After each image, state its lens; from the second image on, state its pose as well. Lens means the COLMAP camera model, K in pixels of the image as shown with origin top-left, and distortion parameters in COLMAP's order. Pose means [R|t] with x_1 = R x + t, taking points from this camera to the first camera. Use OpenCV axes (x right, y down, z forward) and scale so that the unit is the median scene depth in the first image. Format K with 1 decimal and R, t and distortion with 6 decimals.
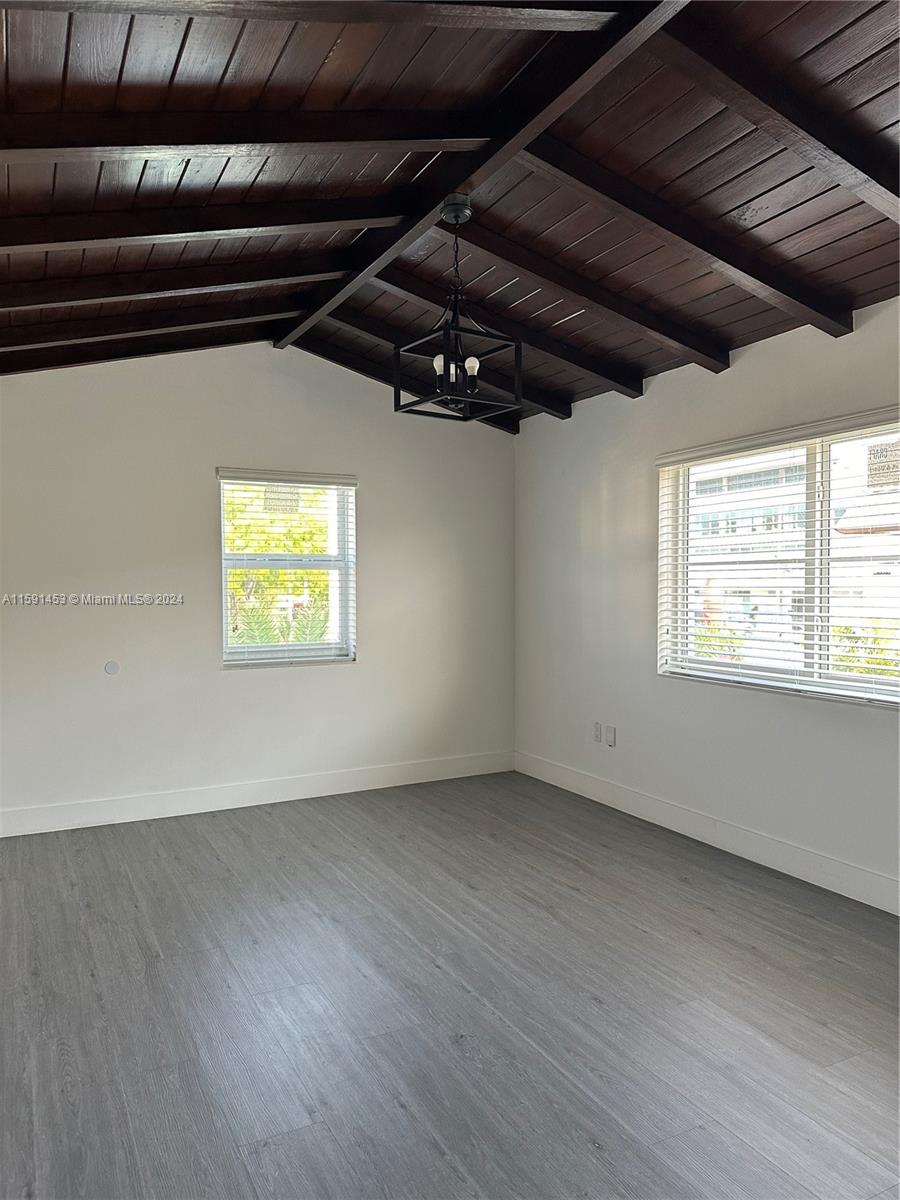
lens RADIAL K [[837.9, 0, 450.0], [0, 837.9, 600.0], [0, 0, 1]] dist [-0.000205, -0.000263]
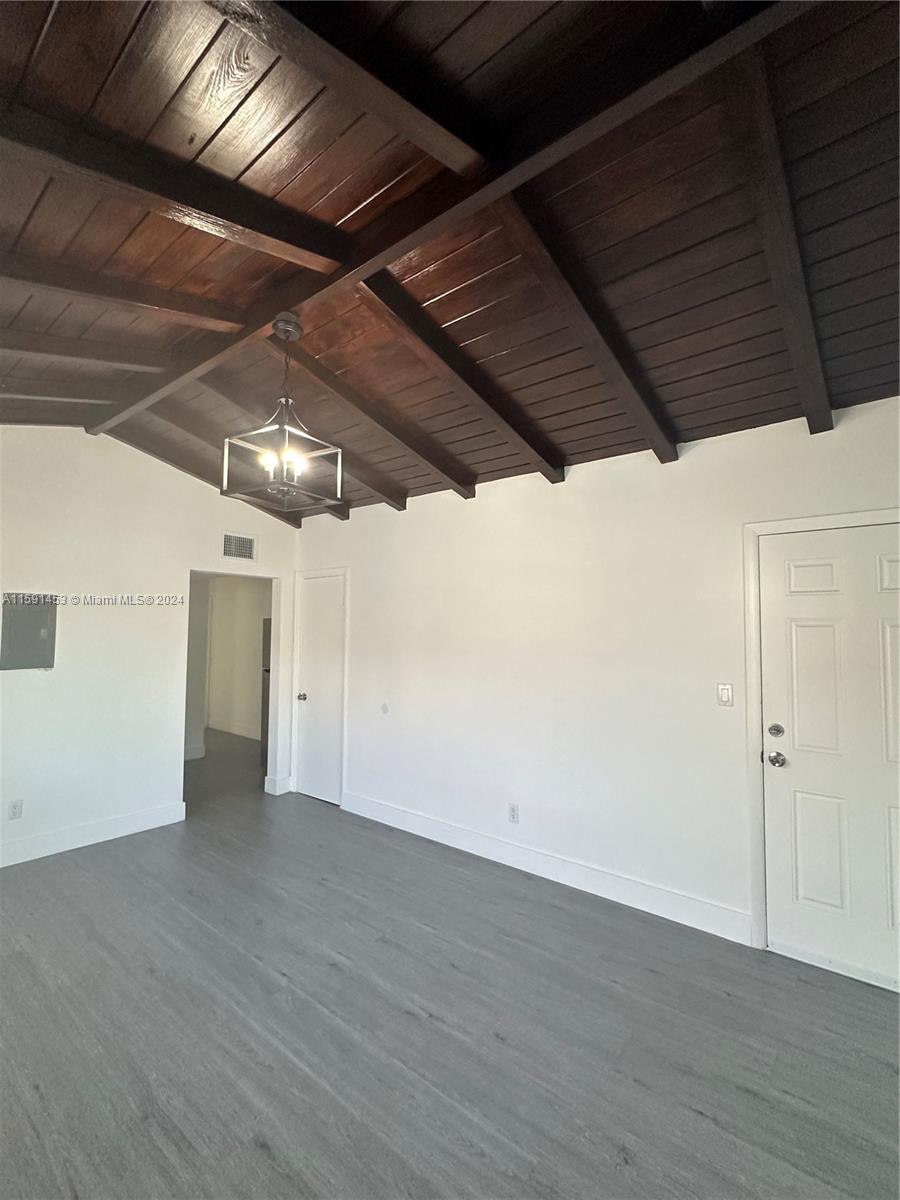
lens RADIAL K [[535.9, 0, 450.0], [0, 535.9, 600.0], [0, 0, 1]] dist [0.000878, 0.000283]
pose [[-0.915157, -0.025537, -0.402287, 0.079455], [-0.013439, 0.999369, -0.032865, -0.069622], [0.402873, -0.024670, -0.914924, 1.571162]]
